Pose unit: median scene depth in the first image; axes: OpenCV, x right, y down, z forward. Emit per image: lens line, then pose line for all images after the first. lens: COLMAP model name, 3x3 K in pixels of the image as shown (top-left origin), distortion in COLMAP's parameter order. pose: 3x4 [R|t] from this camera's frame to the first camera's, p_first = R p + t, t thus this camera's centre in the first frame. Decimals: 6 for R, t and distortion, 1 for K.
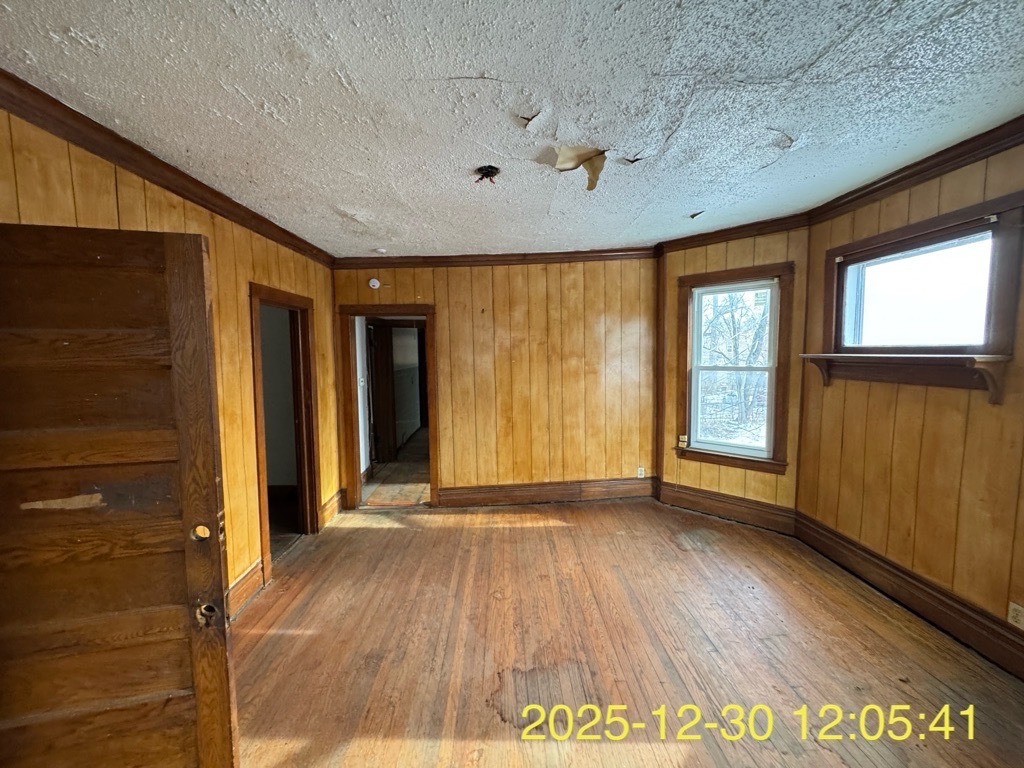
lens RADIAL K [[406.3, 0, 511.2], [0, 406.3, 382.8], [0, 0, 1]] dist [-0.000707, -0.000042]
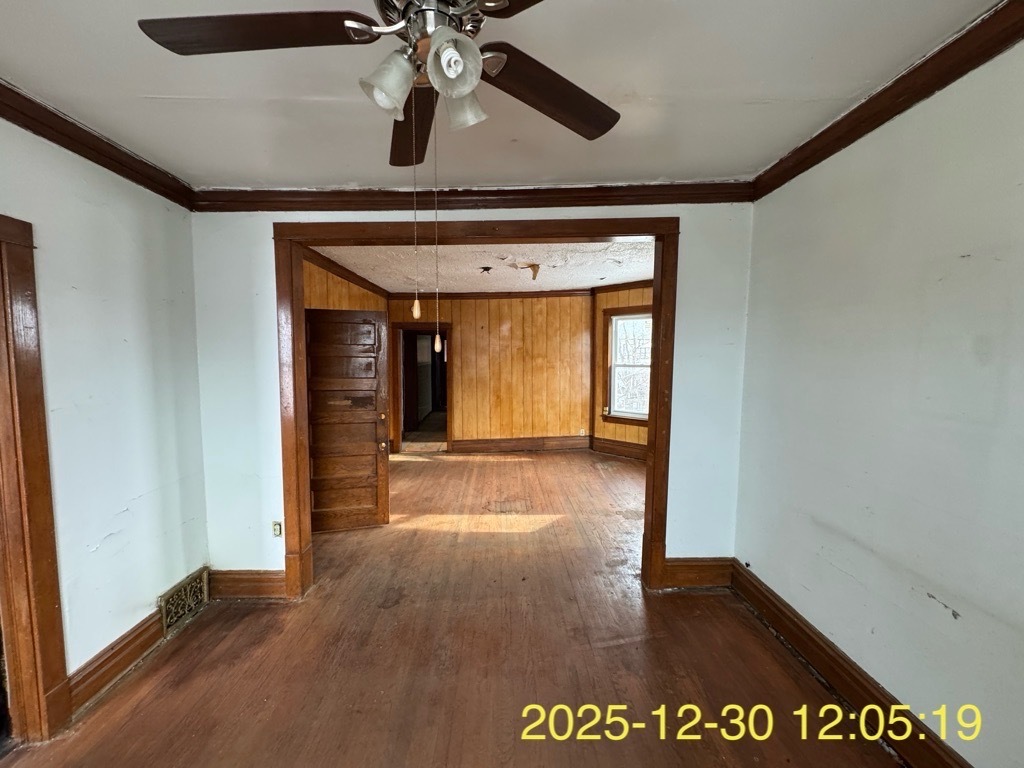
lens RADIAL K [[406.3, 0, 507.7], [0, 406.3, 384.2], [0, 0, 1]] dist [-0.000707, -0.000042]
pose [[0.999896, 0.014431, -0.000473, 0.033940], [-0.014431, 0.999895, -0.001238, 0.046266], [0.000455, 0.001245, 0.999999, -0.605577]]
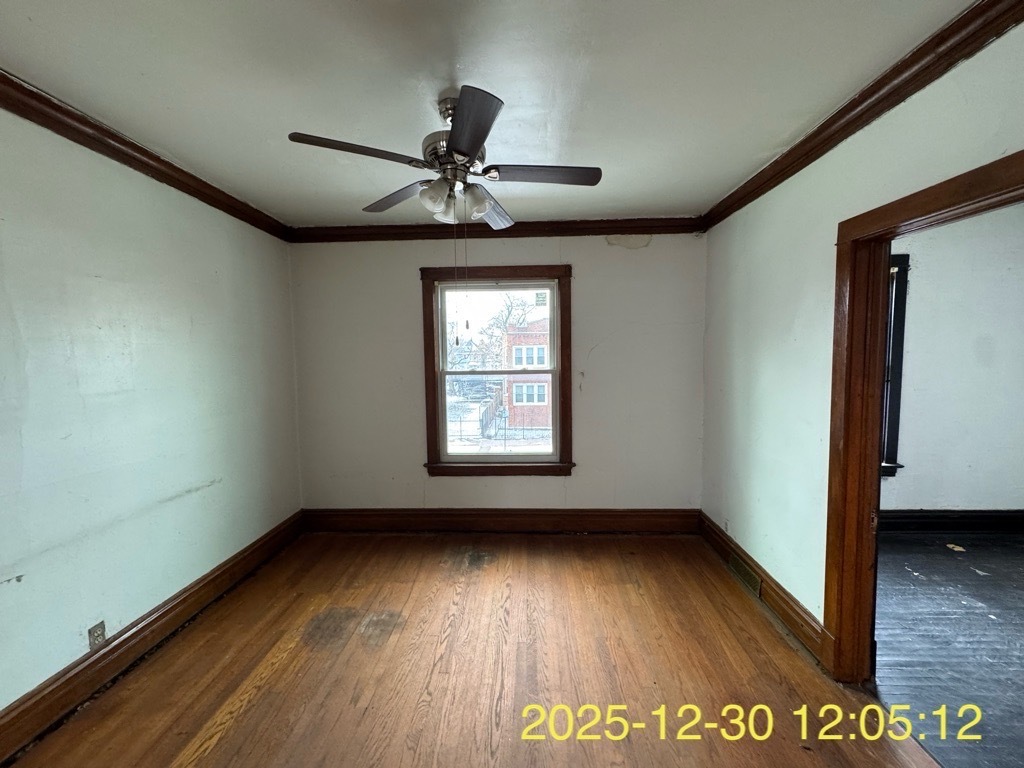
lens RADIAL K [[406.3, 0, 513.0], [0, 406.3, 382.2], [0, 0, 1]] dist [-0.000707, -0.000042]
pose [[-0.997266, 0.023088, 0.070194, -0.096647], [0.033116, 0.988840, 0.145251, 0.004946], [-0.066058, 0.147178, -0.986902, 0.080578]]
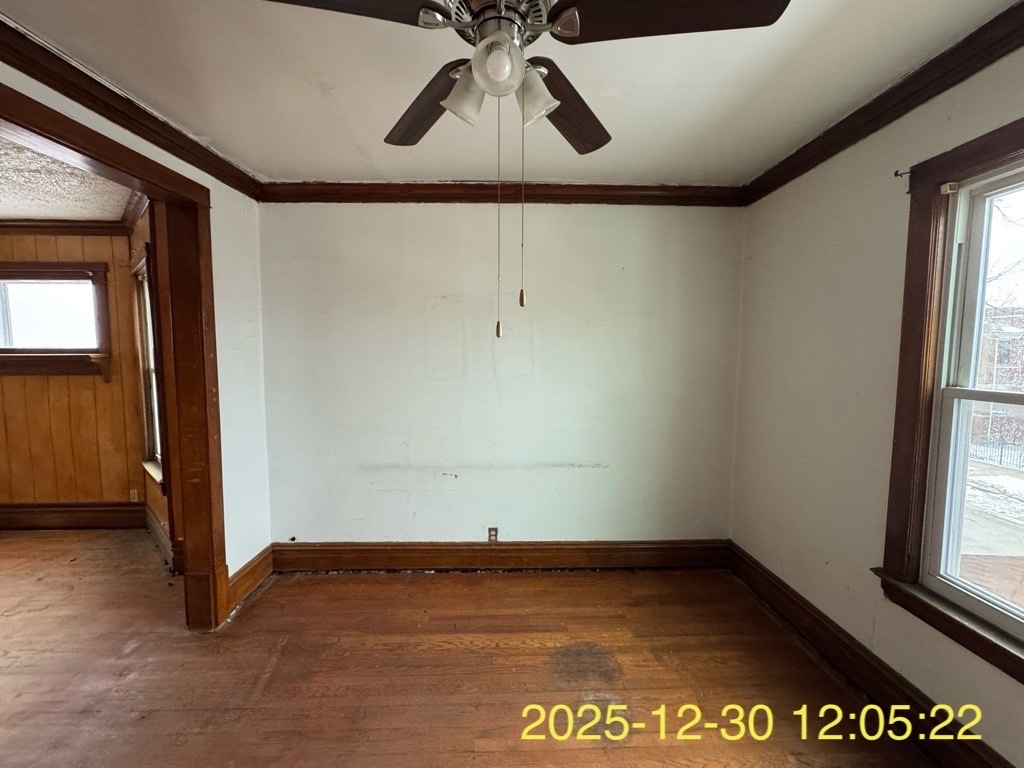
lens RADIAL K [[406.3, 0, 512.1], [0, 406.3, 383.7], [0, 0, 1]] dist [-0.000707, -0.000042]
pose [[0.001914, -0.065697, 0.997838, -0.267922], [0.079347, 0.994703, 0.065339, 0.041369], [-0.996845, 0.079050, 0.007117, -0.369141]]
